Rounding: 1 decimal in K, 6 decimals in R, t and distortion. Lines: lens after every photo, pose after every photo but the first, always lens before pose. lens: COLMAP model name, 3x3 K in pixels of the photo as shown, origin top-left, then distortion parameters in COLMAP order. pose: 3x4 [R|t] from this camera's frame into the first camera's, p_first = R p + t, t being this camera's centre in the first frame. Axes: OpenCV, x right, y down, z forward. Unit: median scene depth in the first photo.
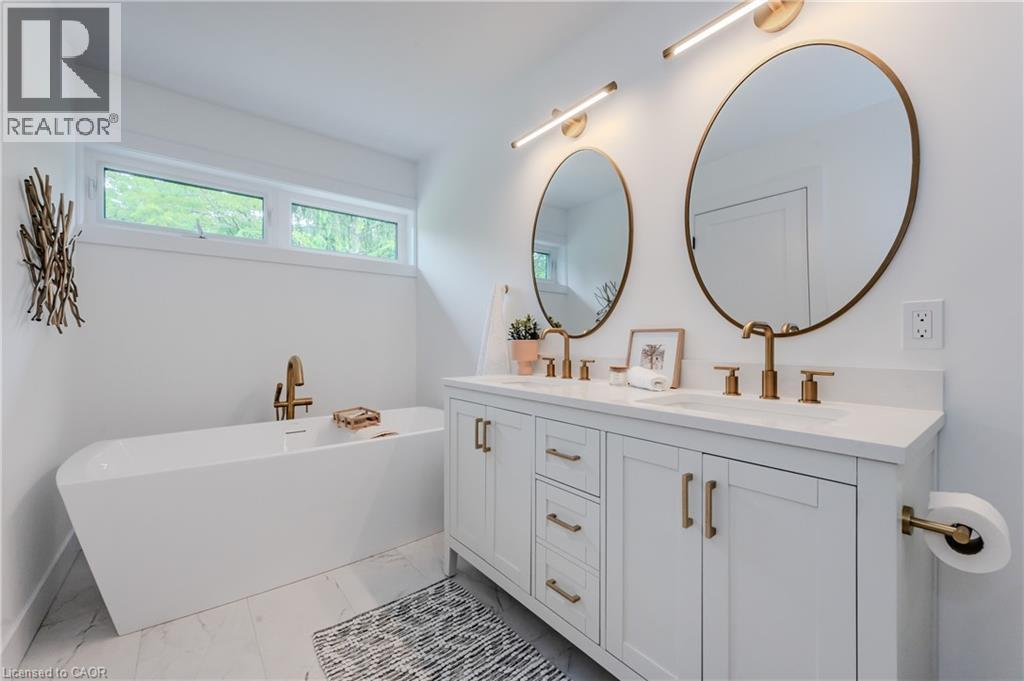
lens RADIAL K [[419.3, 0, 513.6], [0, 419.3, 337.6], [0, 0, 1]] dist [-0.000612, 0.000118]
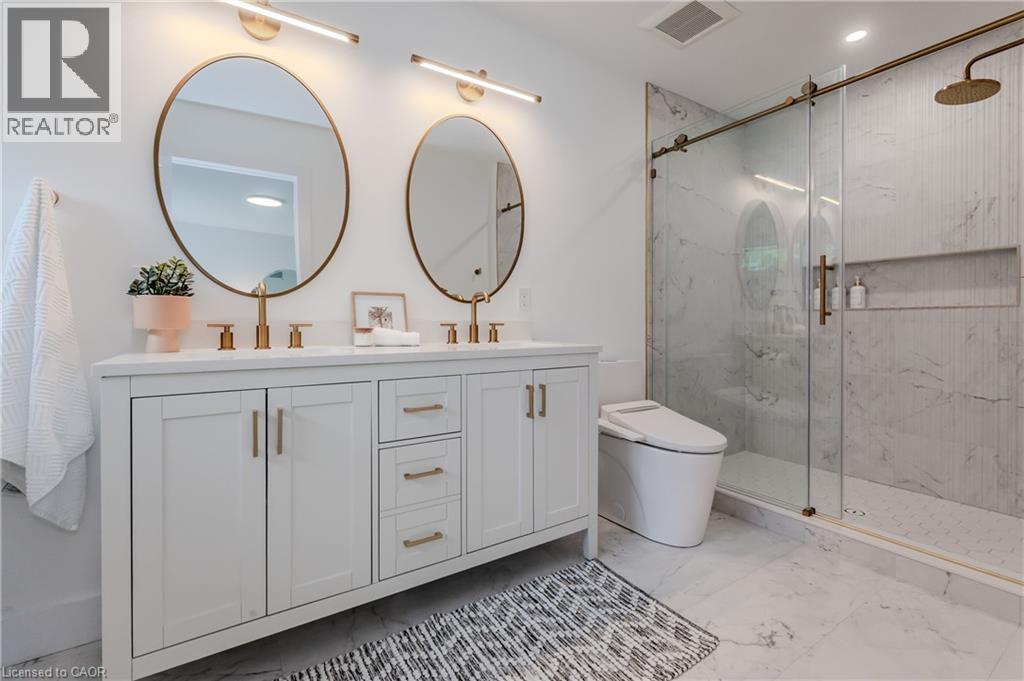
lens RADIAL K [[447.9, 0, 504.8], [0, 447.9, 323.6], [0, 0, 1]] dist [0.002132, 0.000166]
pose [[0.107774, -0.000297, 0.994175, -0.907775], [-0.006219, 0.999980, 0.000973, 0.065424], [-0.994156, -0.006288, 0.107770, 0.648830]]
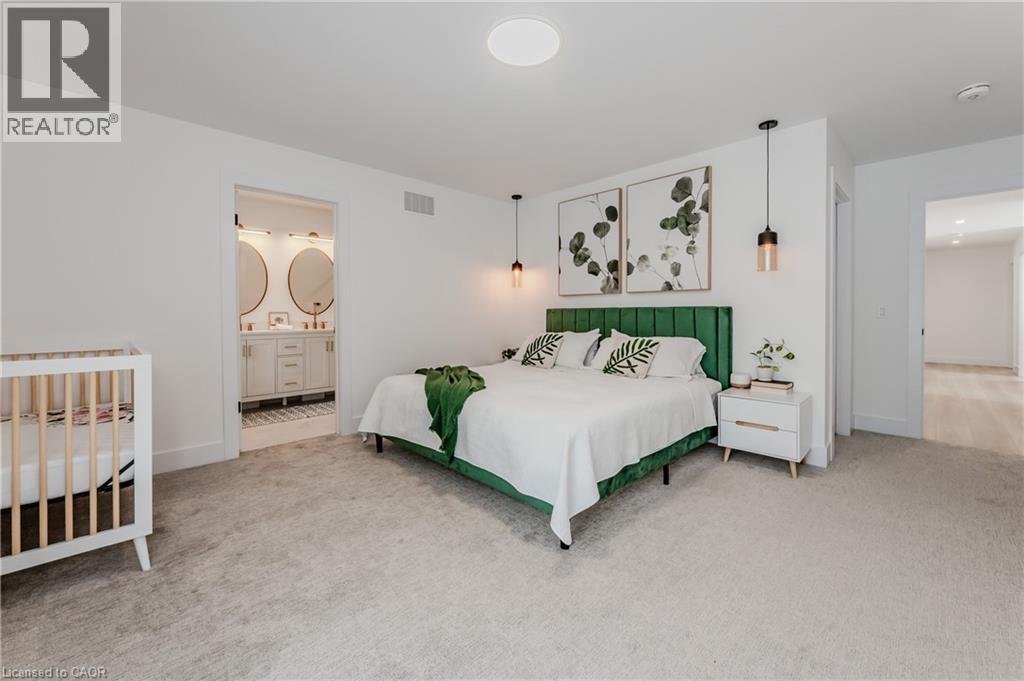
lens RADIAL K [[419.3, 0, 499.1], [0, 419.3, 319.9], [0, 0, 1]] dist [-0.000612, 0.000118]
pose [[-0.065181, -0.020337, 0.997666, -3.518586], [-0.005811, 0.999783, 0.020000, -0.042766], [-0.997857, -0.004494, -0.065285, -0.570329]]
